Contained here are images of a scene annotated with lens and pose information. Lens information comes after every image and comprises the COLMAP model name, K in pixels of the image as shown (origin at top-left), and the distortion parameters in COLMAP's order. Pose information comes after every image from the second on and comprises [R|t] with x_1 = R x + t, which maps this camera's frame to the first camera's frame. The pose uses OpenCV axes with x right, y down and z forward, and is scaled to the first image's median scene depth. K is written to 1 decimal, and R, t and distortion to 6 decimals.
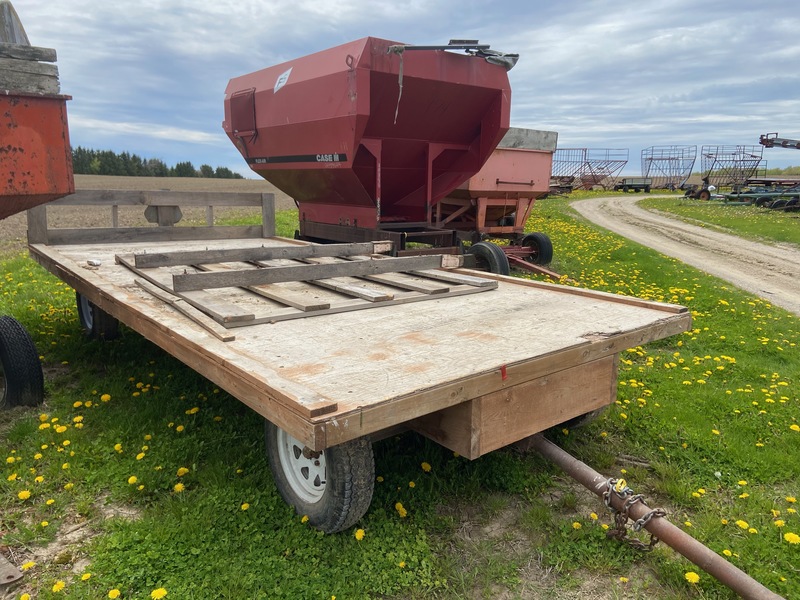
lens RADIAL K [[604.6, 0, 405.3], [0, 604.6, 298.6], [0, 0, 1]] dist [0.100156, -0.117589]
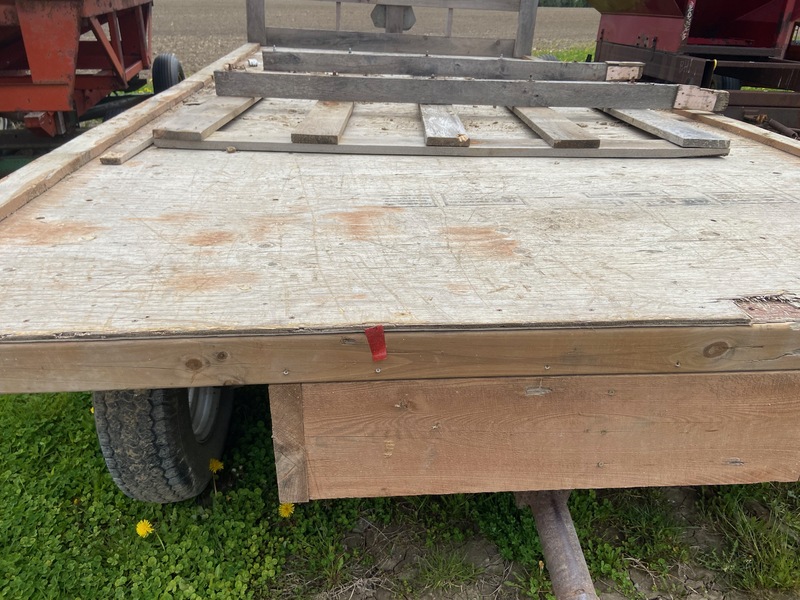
lens RADIAL K [[604.6, 0, 403.2], [0, 604.6, 311.2], [0, 0, 1]] dist [0.100156, -0.117589]
pose [[0.819170, 0.268982, -0.506566, 0.298814], [-0.130409, 0.947427, 0.292189, -0.012661], [0.558528, -0.173292, 0.811182, 0.560061]]
